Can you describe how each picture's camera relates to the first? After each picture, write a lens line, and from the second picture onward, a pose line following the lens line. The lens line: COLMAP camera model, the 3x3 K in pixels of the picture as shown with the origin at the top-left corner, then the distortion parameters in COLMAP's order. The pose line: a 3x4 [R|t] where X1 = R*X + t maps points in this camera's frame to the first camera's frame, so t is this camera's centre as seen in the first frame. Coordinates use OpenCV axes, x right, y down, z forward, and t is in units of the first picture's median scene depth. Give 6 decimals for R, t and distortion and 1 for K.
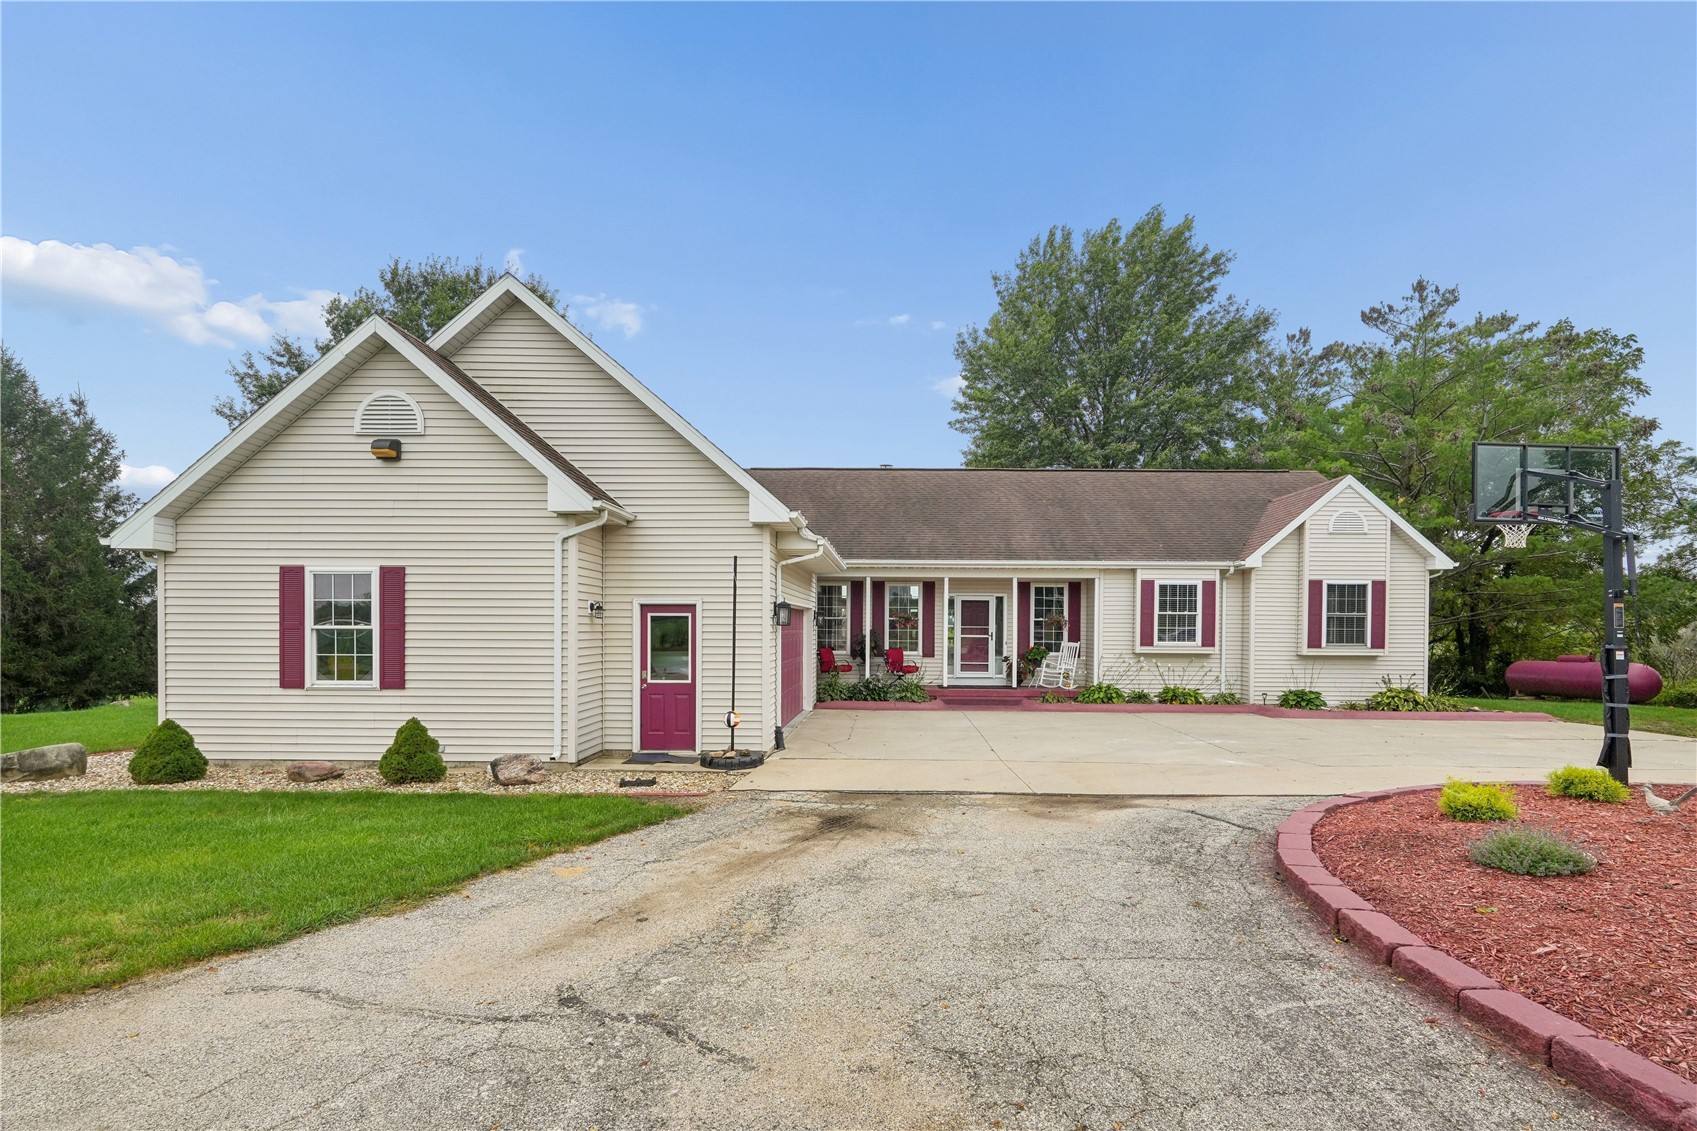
lens RADIAL K [[802.9, 0, 849.8], [0, 802.9, 631.8], [0, 0, 1]] dist [-0.003730, -0.000375]
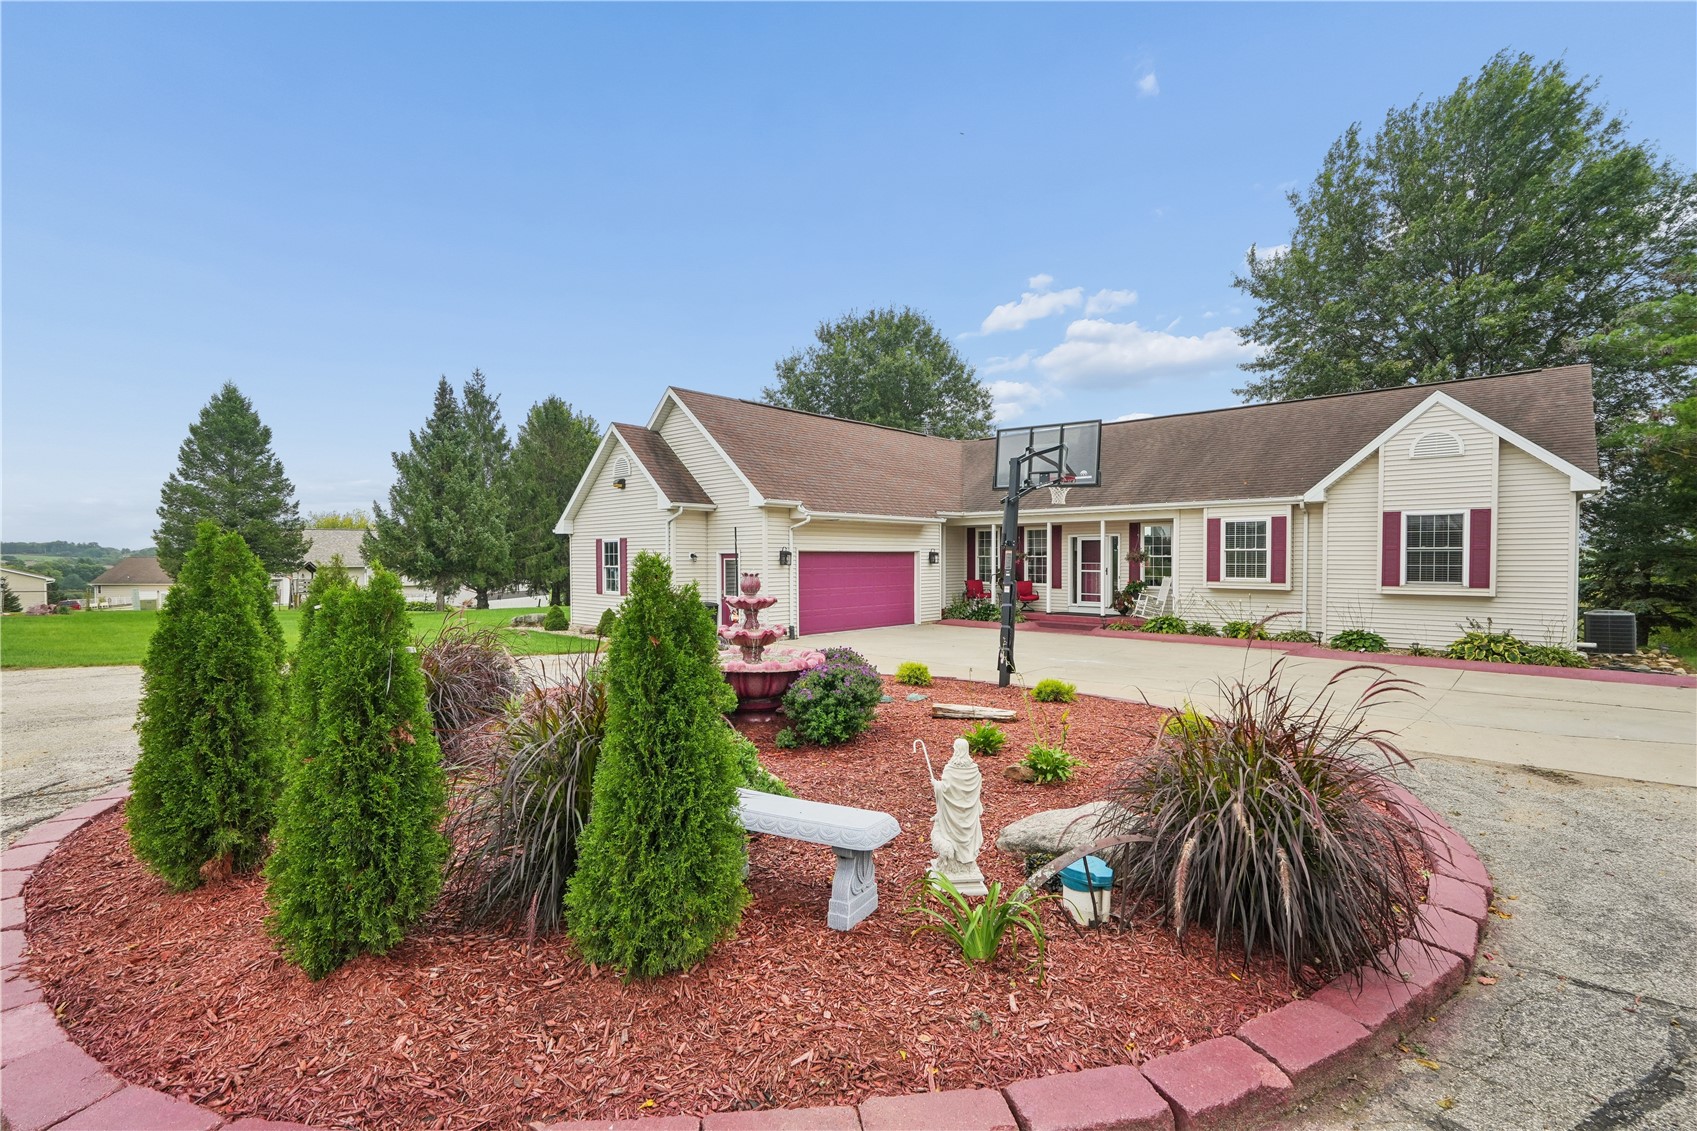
lens RADIAL K [[757.2, 0, 850.7], [0, 757.2, 574.7], [0, 0, 1]] dist [0.000139, 0.000426]
pose [[0.744129, 0.007466, -0.667995, 0.677744], [0.002295, 0.999903, 0.013733, -0.005832], [0.668032, -0.011752, 0.744039, -0.052191]]
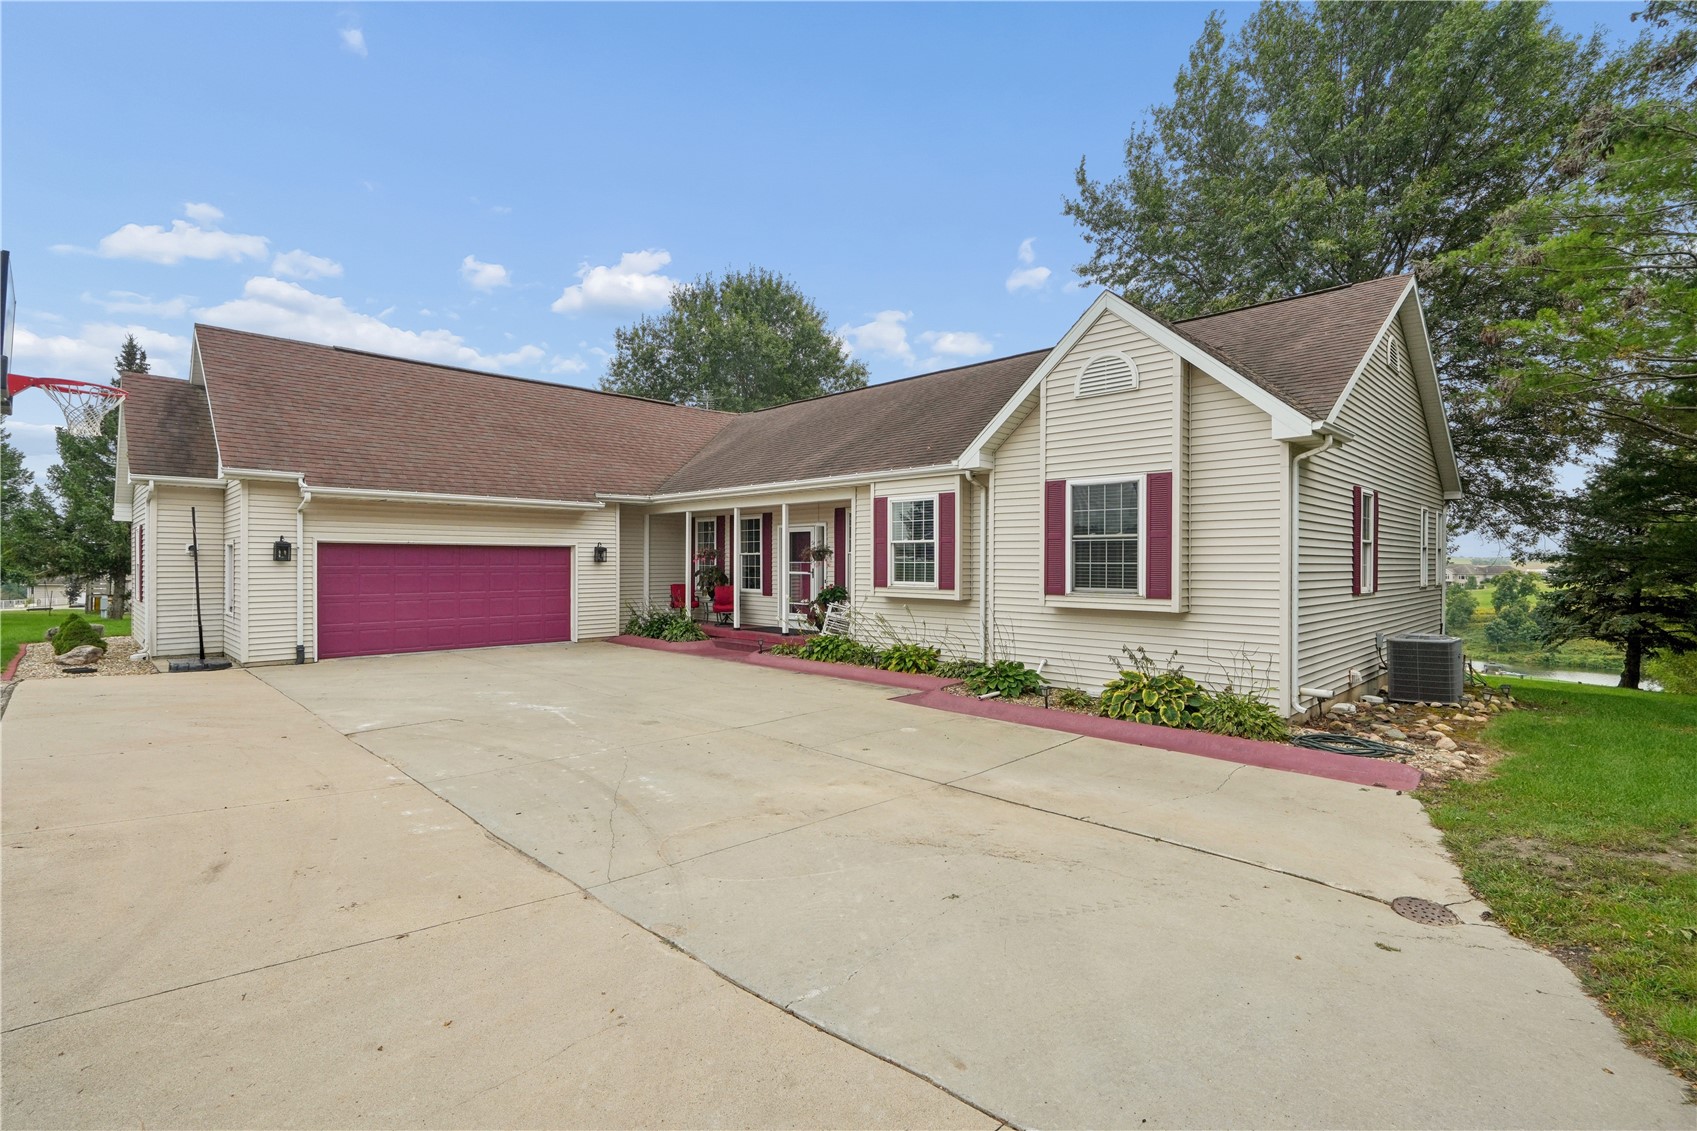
lens RADIAL K [[785.7, 0, 848.5], [0, 785.7, 565.5], [0, 0, 1]] dist [0.000169, 0.000361]
pose [[0.722932, -0.002611, -0.690914, 0.846144], [-0.002620, 0.999975, -0.006520, 0.002467], [0.690914, 0.006524, 0.722907, 0.458272]]
